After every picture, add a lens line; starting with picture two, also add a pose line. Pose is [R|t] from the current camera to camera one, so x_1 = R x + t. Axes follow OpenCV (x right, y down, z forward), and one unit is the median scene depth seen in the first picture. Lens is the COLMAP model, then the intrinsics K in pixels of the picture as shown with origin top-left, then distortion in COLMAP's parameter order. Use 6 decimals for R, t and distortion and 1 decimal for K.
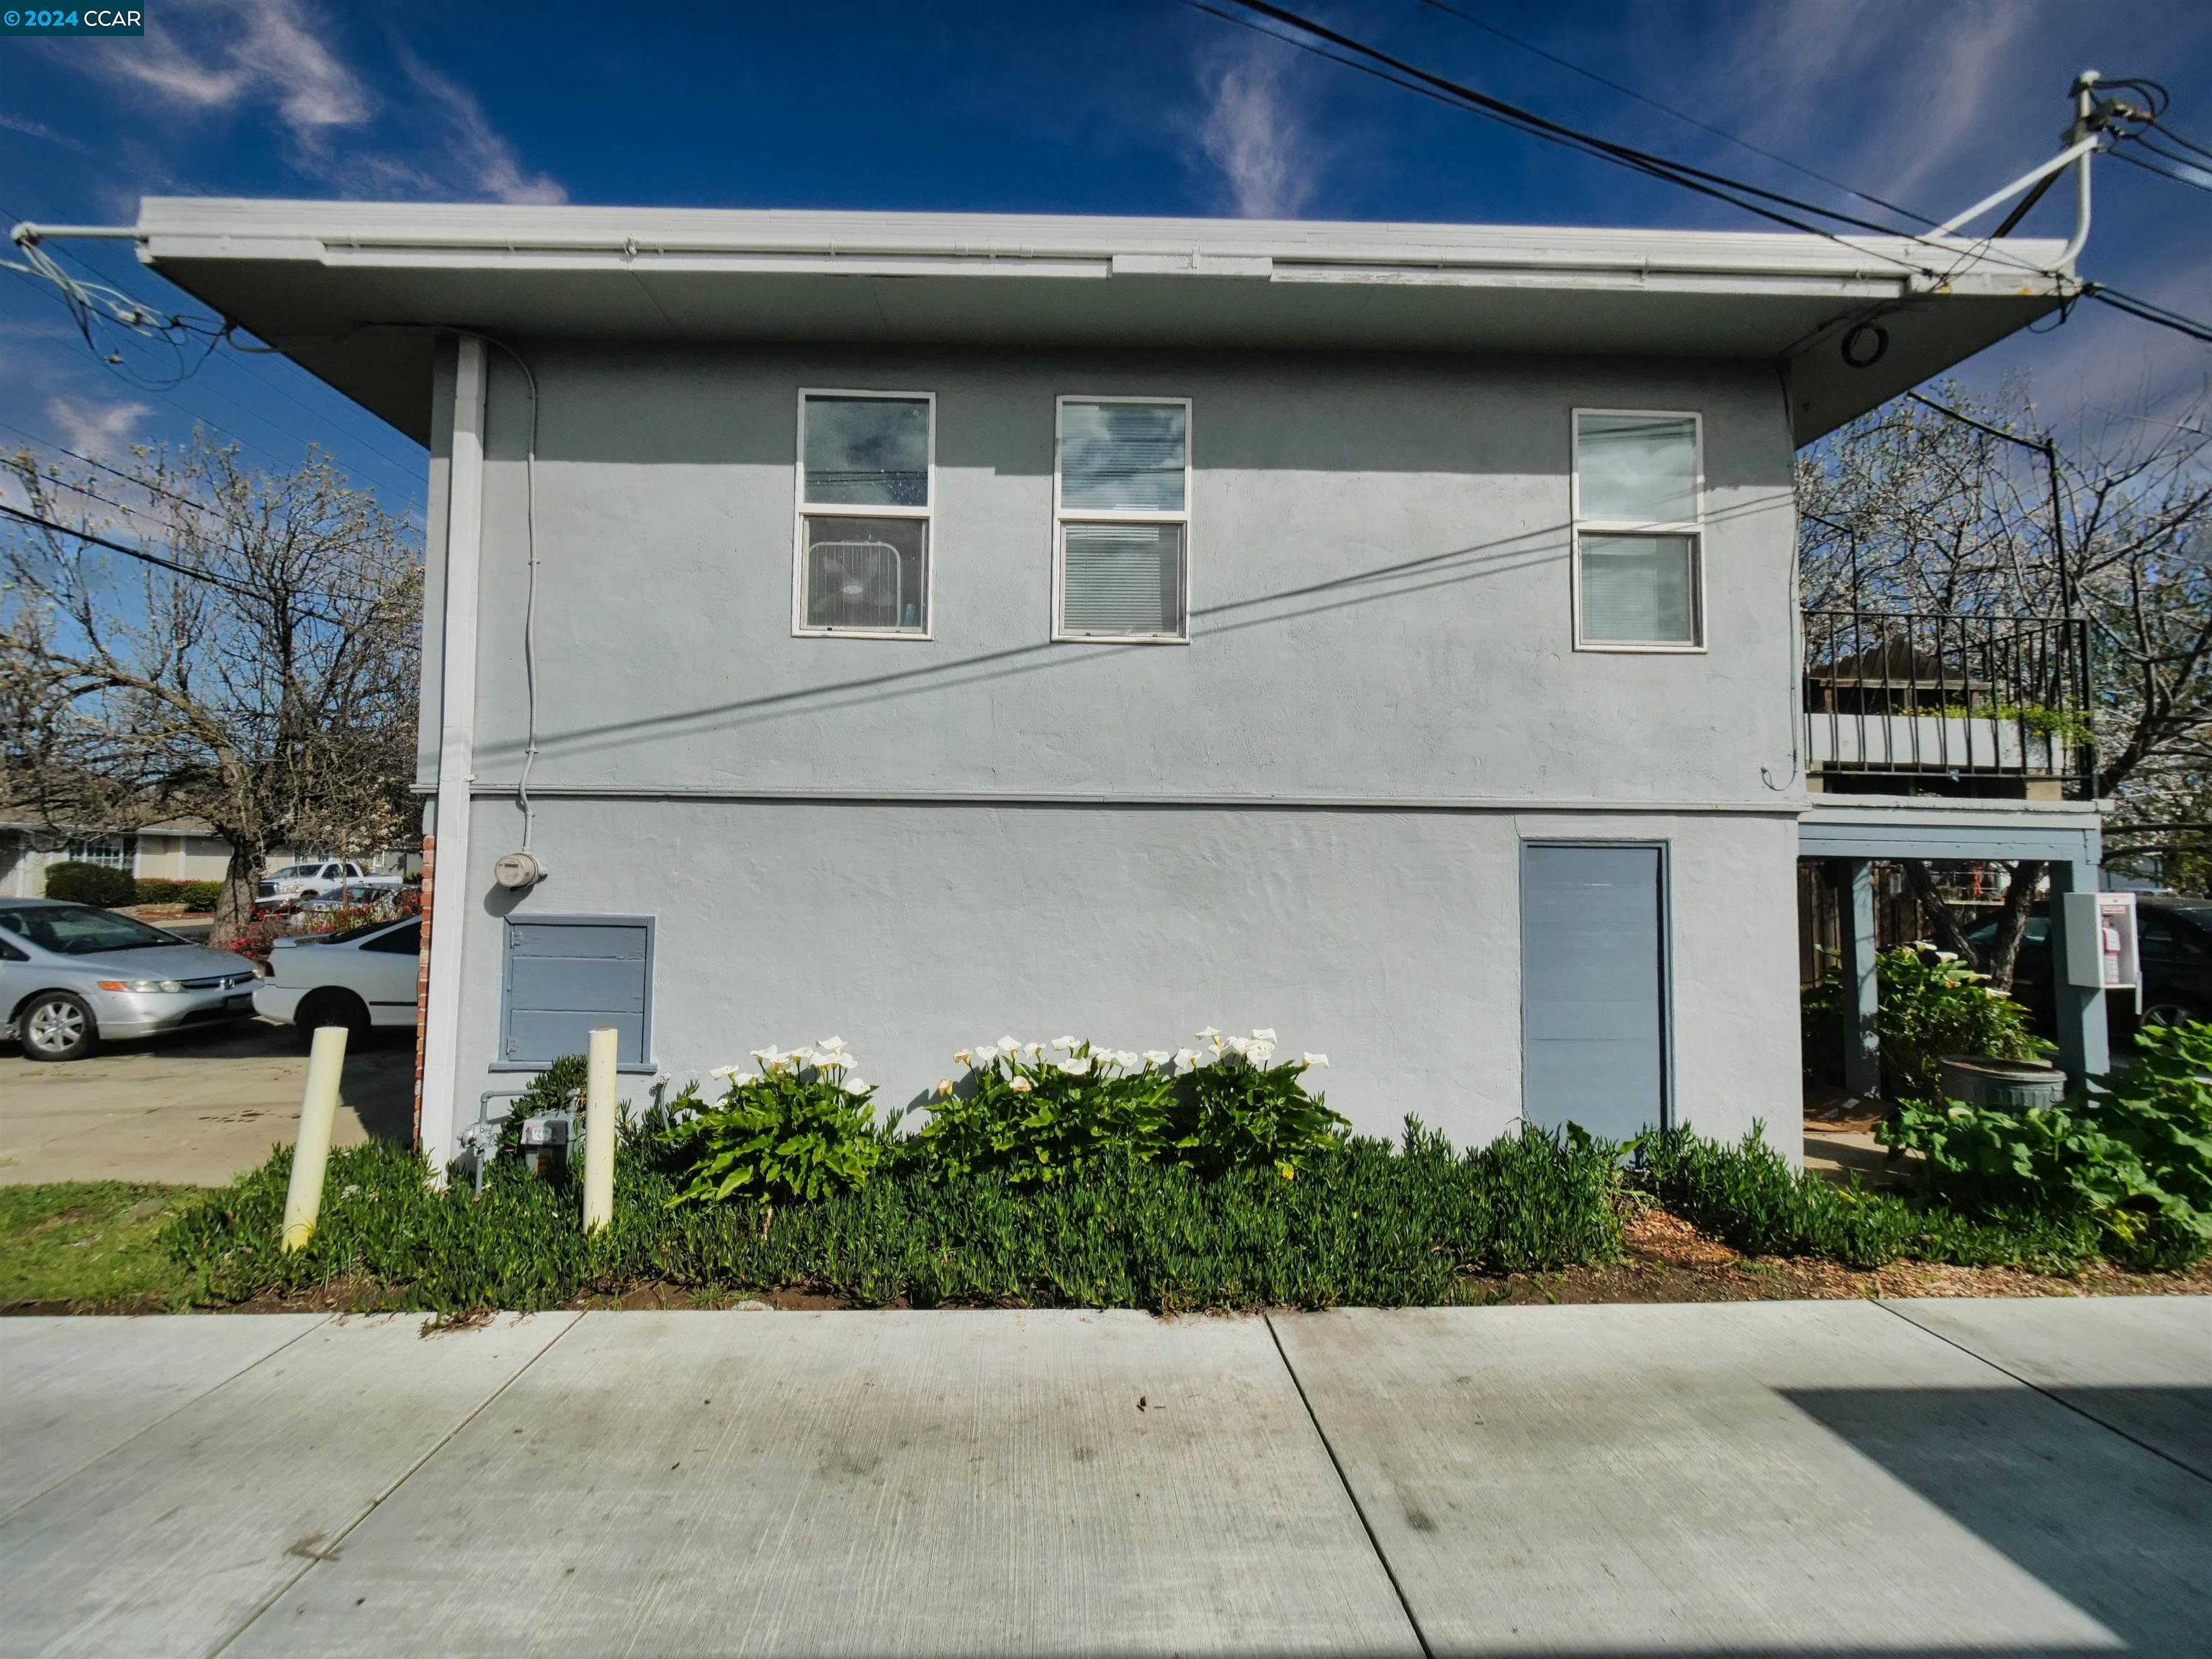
lens RADIAL K [[943.1, 0, 1078.6], [0, 943.1, 821.0], [0, 0, 1]] dist [-0.008838, 0.002793]
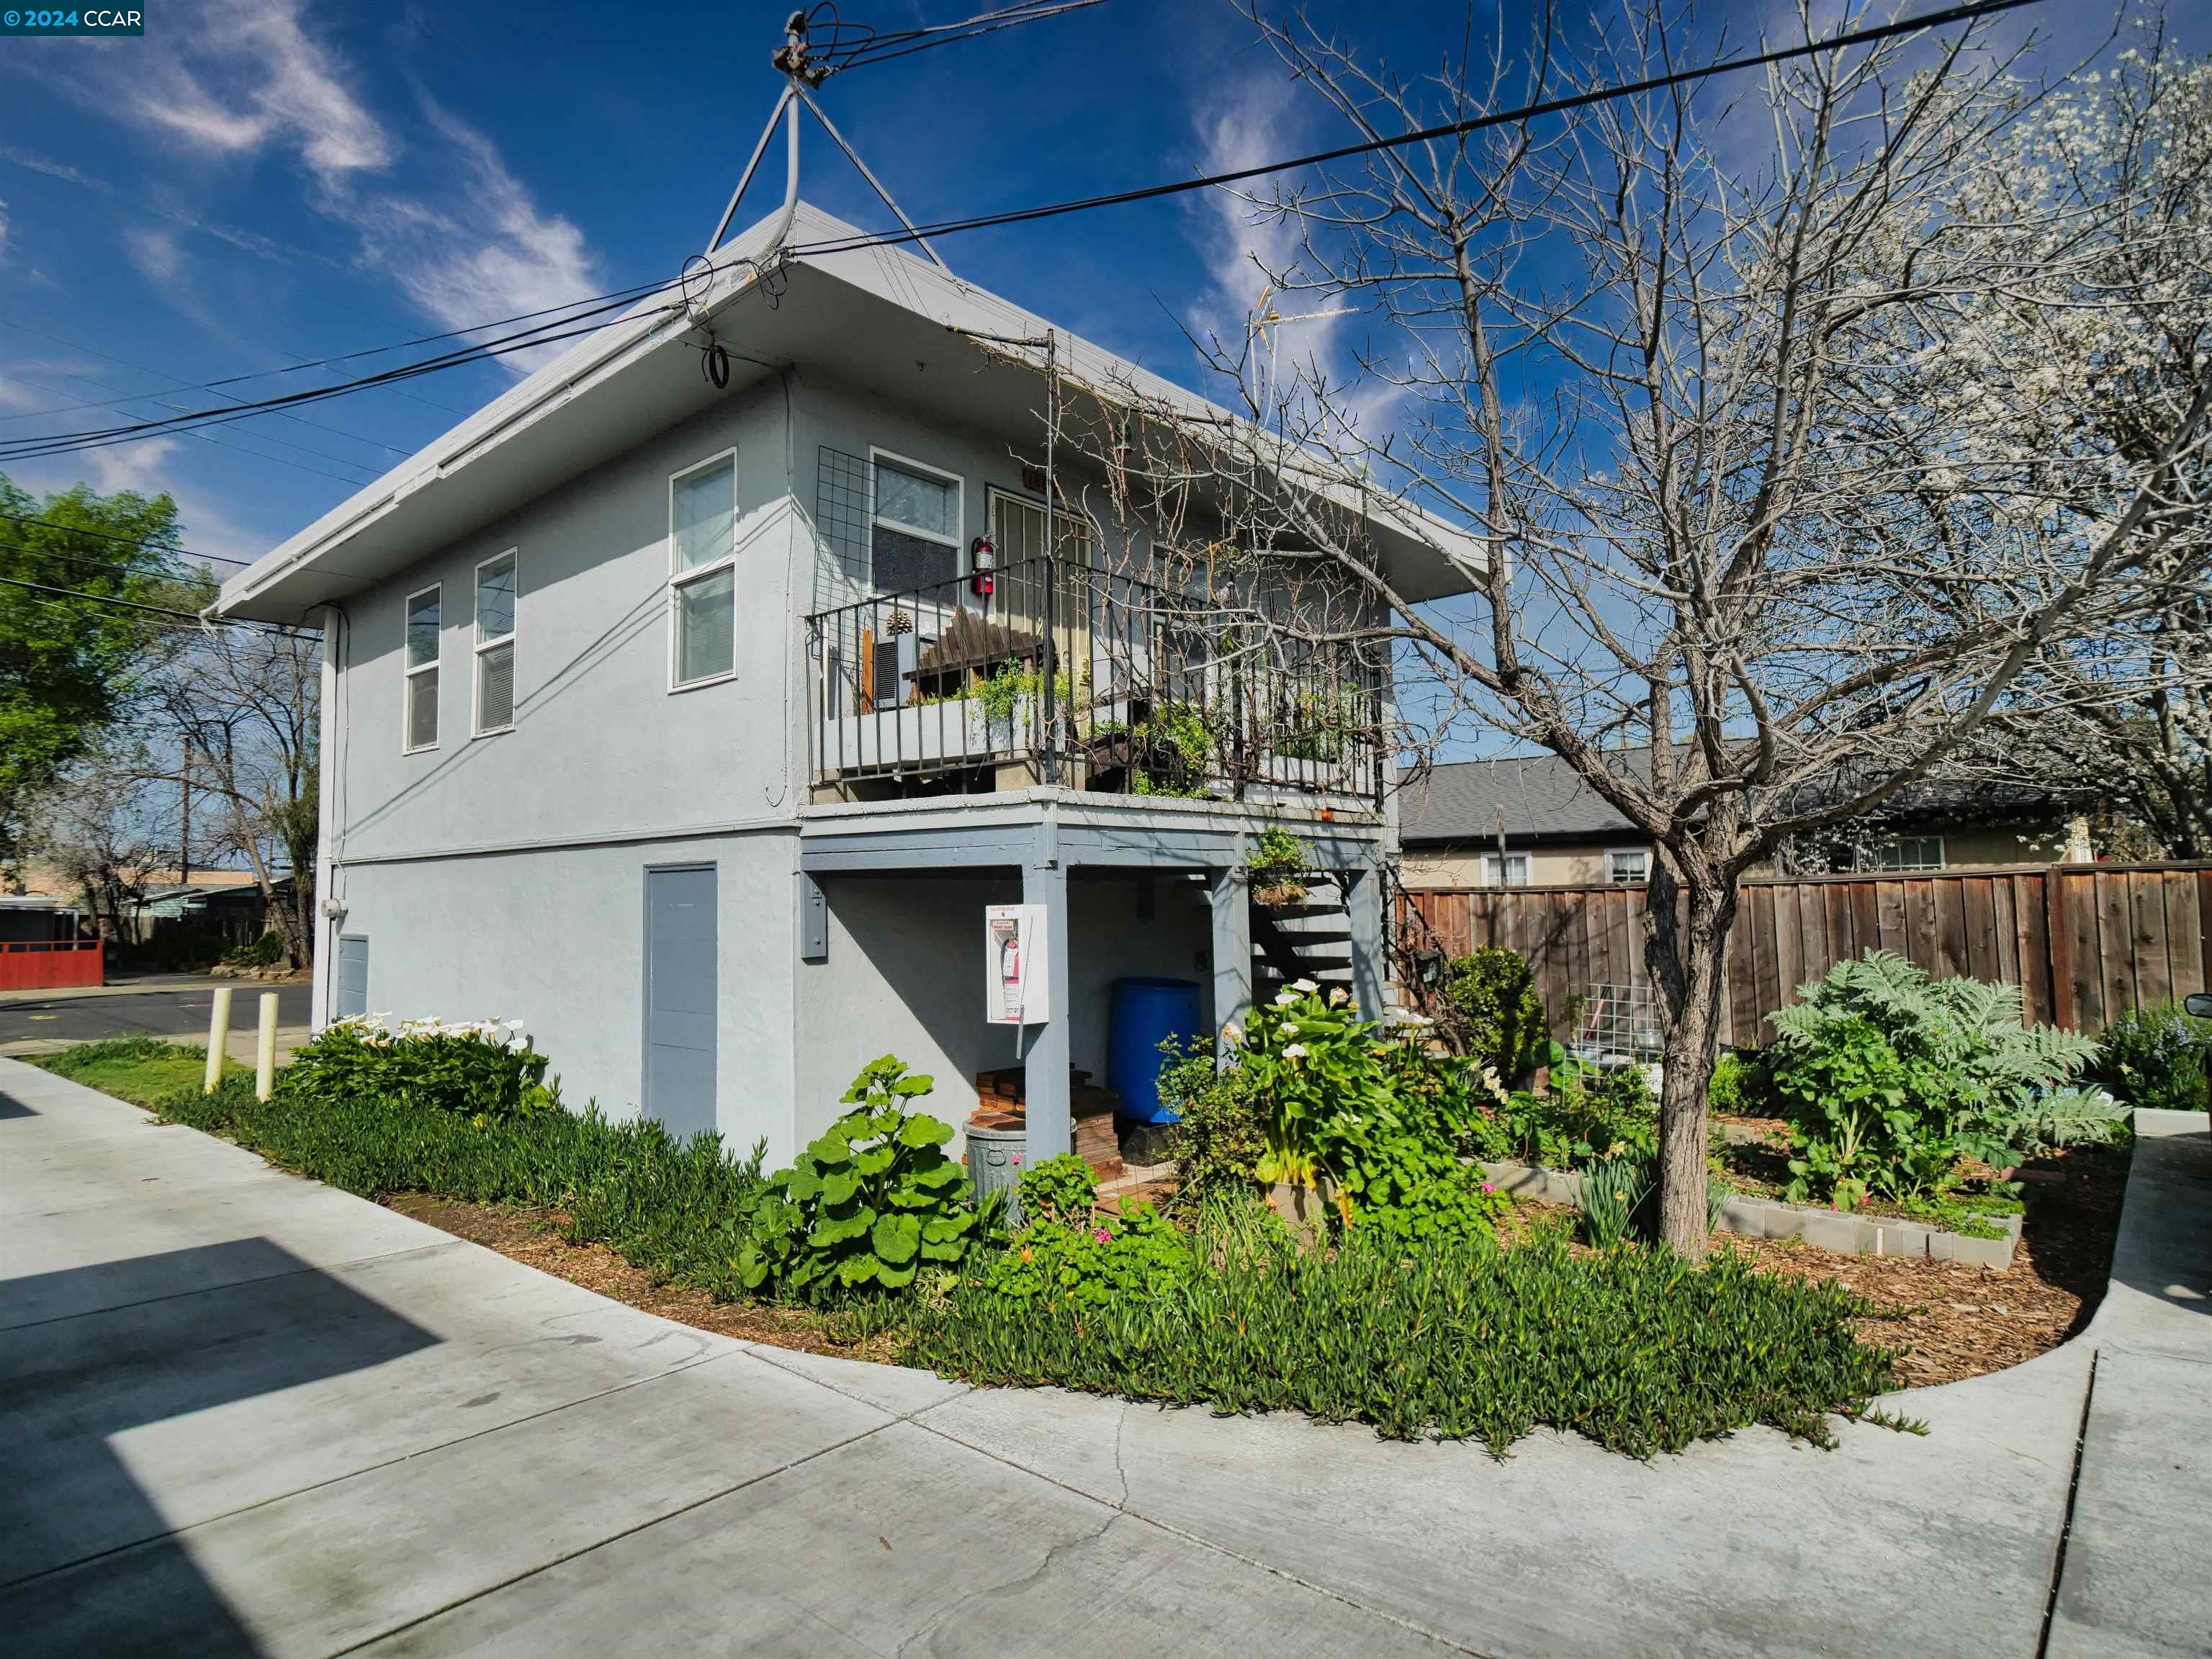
lens RADIAL K [[1222.5, 0, 1064.3], [0, 1222.5, 824.5], [0, 0, 1]] dist [0.003197, 0.001029]
pose [[0.716897, -0.063200, -0.694309, 1.878943], [0.048589, 0.997990, -0.040673, 0.054156], [0.695484, -0.004578, 0.718527, 0.293637]]
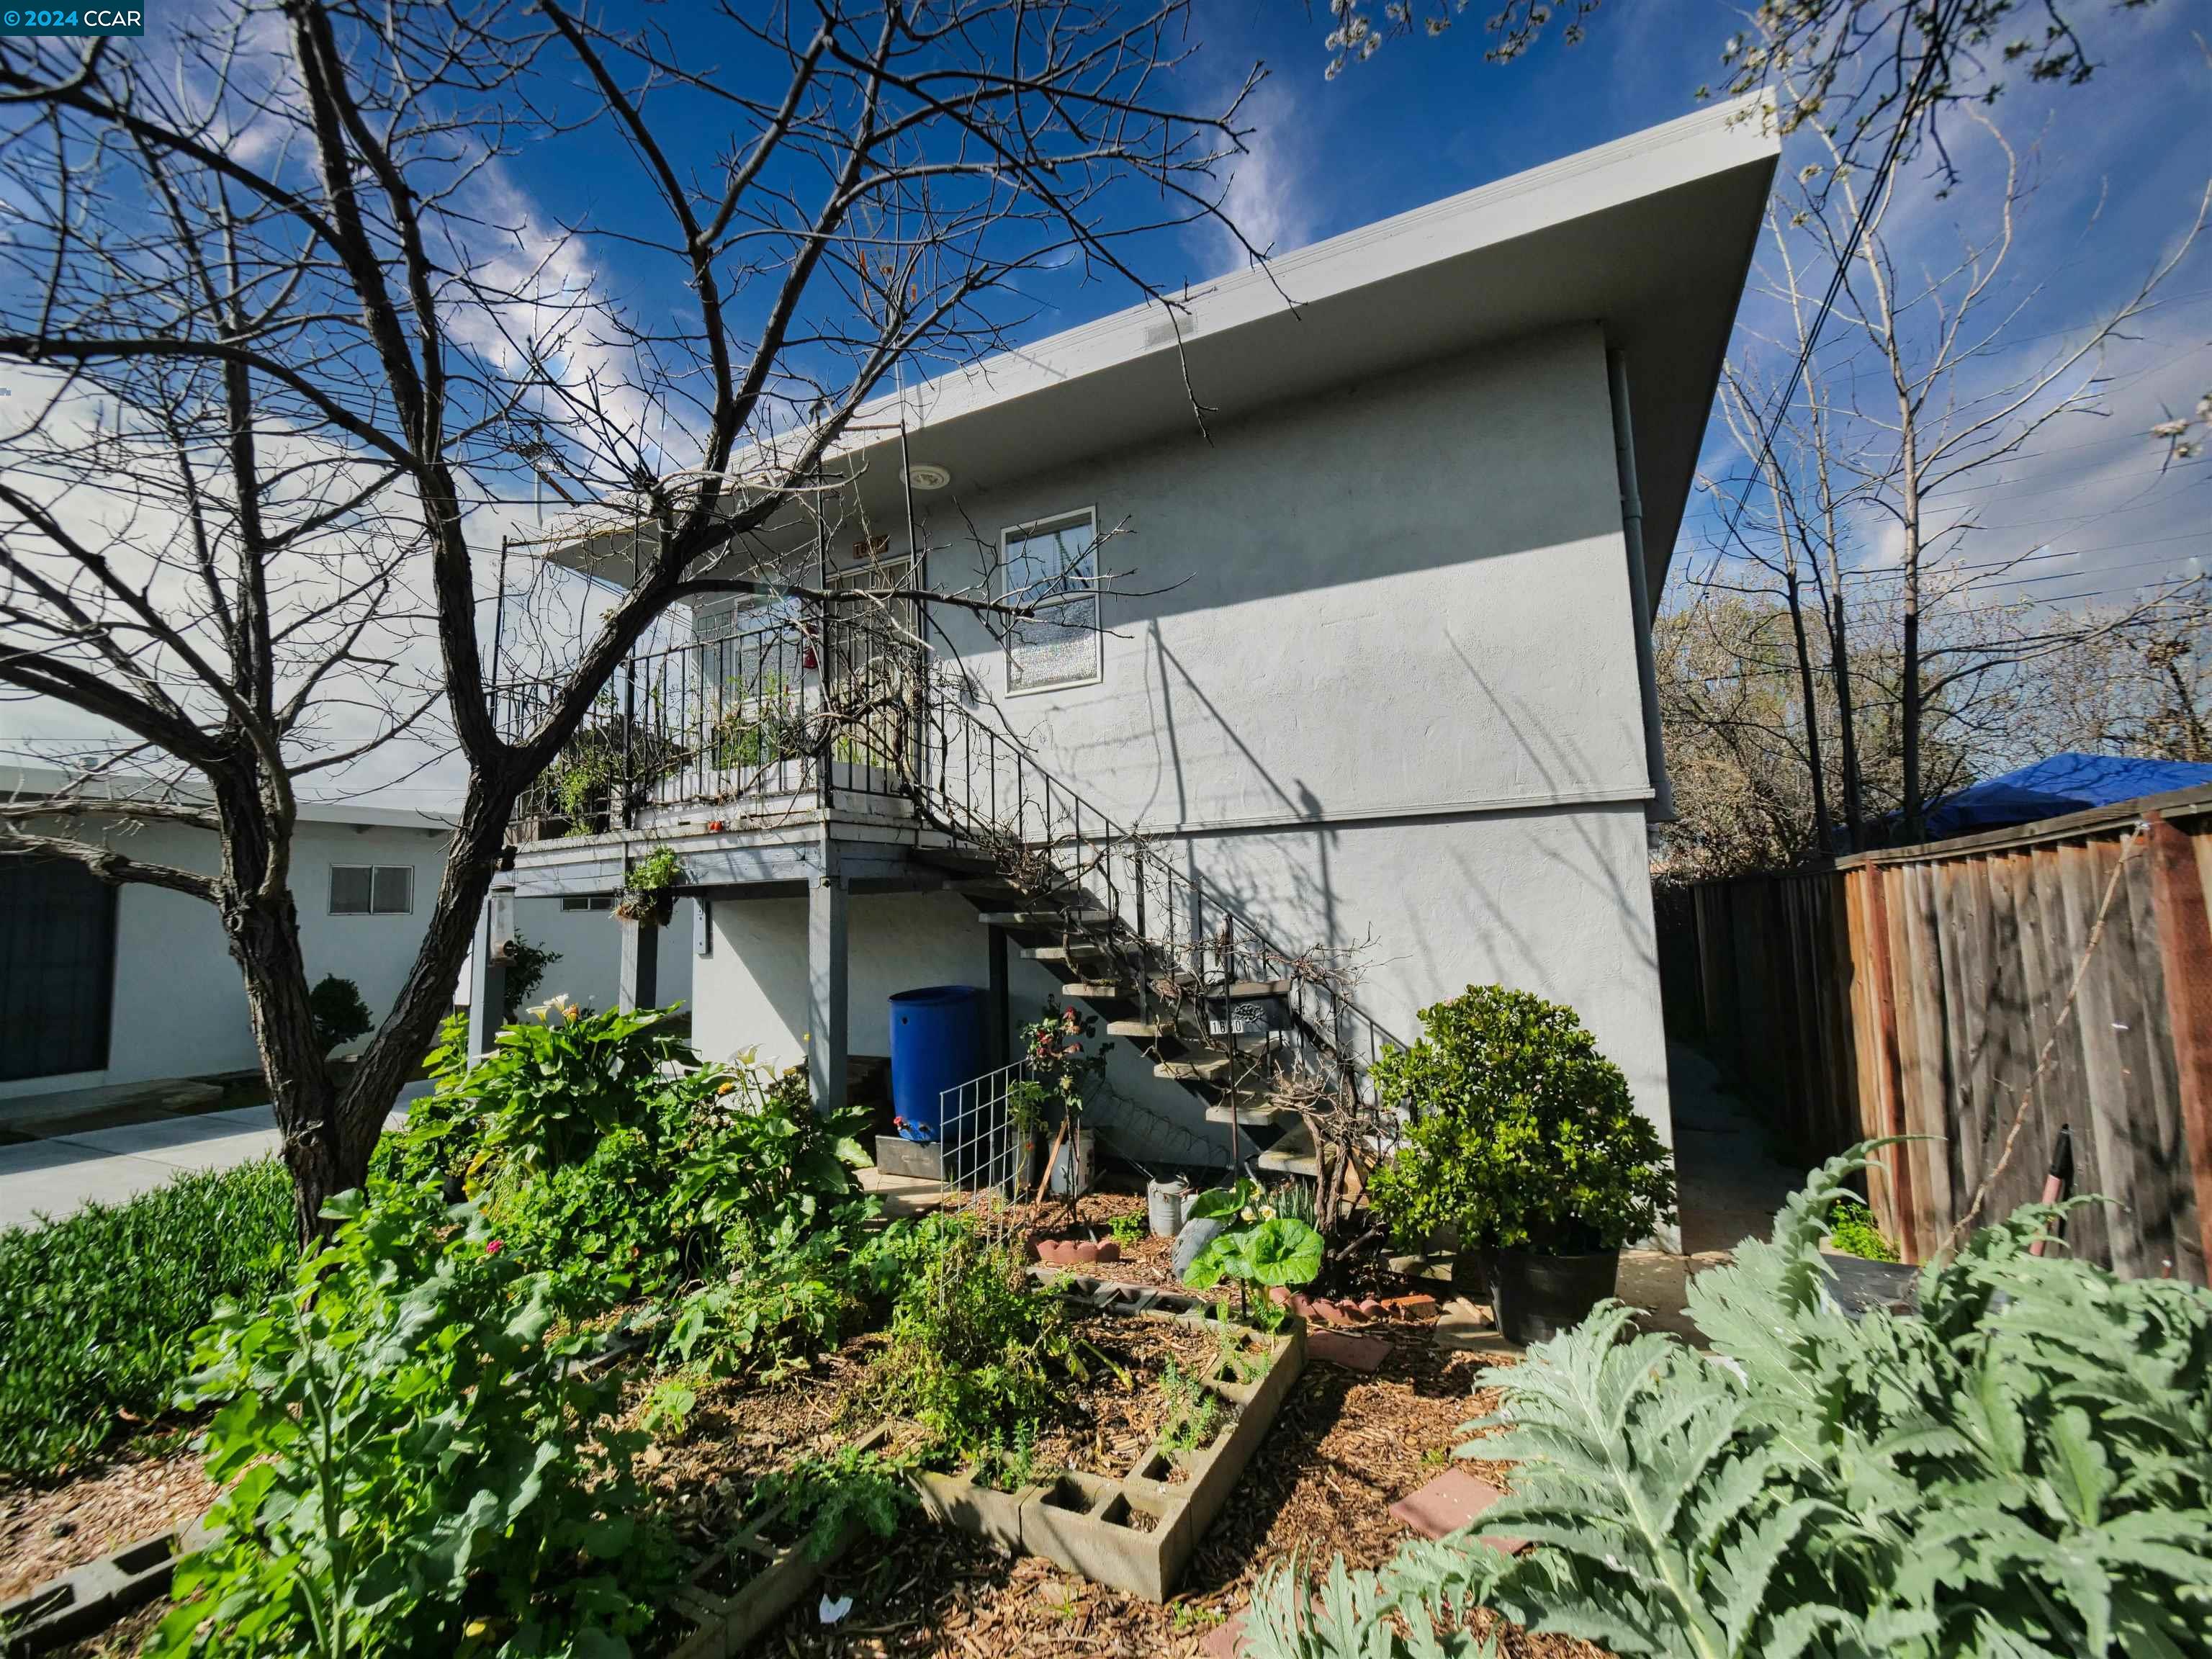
lens RADIAL K [[934.1, 0, 1072.7], [0, 934.1, 823.0], [0, 0, 1]] dist [-0.003680, -0.000135]
pose [[-0.493852, -0.082773, -0.865598, 1.810909], [0.059323, 0.989932, -0.128509, 0.149789], [0.867520, -0.114814, -0.483969, 2.311768]]
